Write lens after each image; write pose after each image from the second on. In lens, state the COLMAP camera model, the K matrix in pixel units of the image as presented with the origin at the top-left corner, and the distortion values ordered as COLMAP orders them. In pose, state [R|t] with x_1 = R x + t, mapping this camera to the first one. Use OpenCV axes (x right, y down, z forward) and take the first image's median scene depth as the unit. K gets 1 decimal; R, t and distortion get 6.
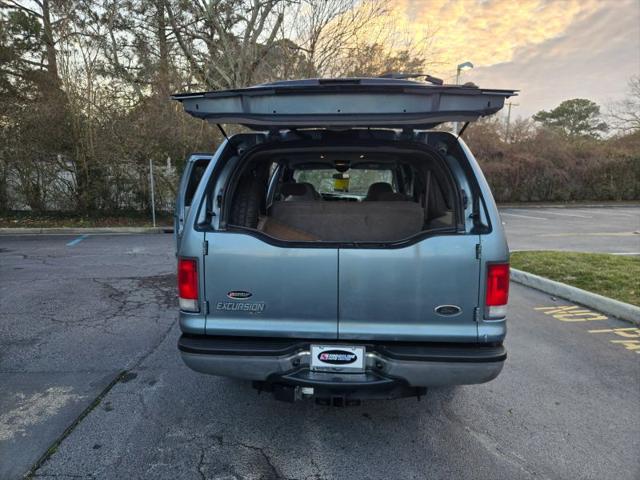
lens RADIAL K [[428.6, 0, 313.6], [0, 428.6, 239.2], [0, 0, 1]] dist [0.068383, -0.052347]
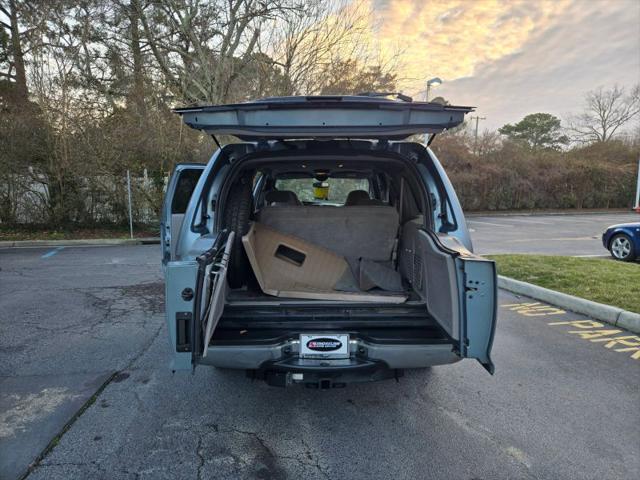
lens RADIAL K [[427.5, 0, 319.0], [0, 427.5, 237.9], [0, 0, 1]] dist [0.070947, -0.051237]
pose [[0.997725, -0.014095, 0.065931, -0.013065], [0.015988, 0.999472, -0.028269, 0.015264], [-0.065497, 0.029259, 0.997424, -0.051210]]
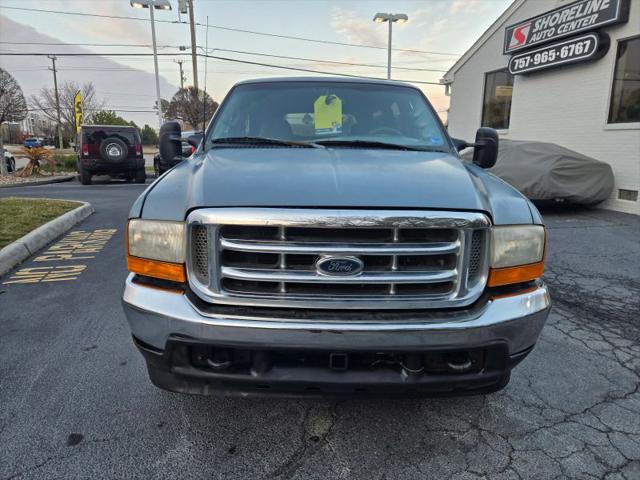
lens RADIAL K [[427.5, 0, 319.0], [0, 427.5, 237.9], [0, 0, 1]] dist [0.070947, -0.051237]
pose [[-0.996653, -0.000888, -0.081749, 0.146609], [-0.029708, 0.935518, 0.352026, -0.213289], [0.076165, 0.353277, -0.932413, 1.880985]]
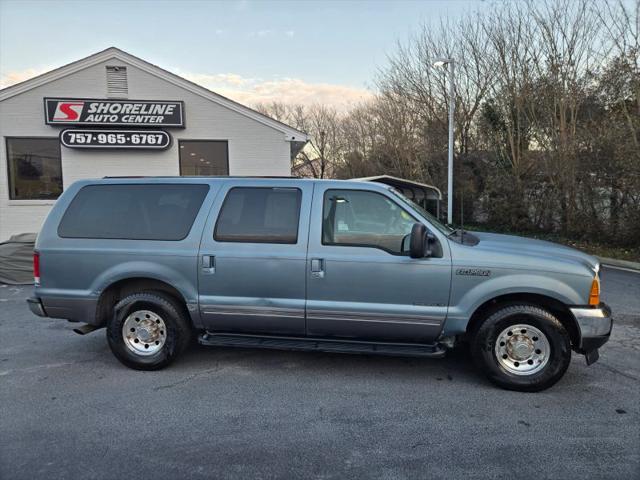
lens RADIAL K [[427.5, 0, 319.0], [0, 427.5, 237.9], [0, 0, 1]] dist [0.070947, -0.051237]
pose [[-0.064109, 0.077336, -0.994942, 1.038466], [-0.136843, 0.986894, 0.085528, -0.156053], [0.988516, 0.141634, -0.052685, 1.077465]]
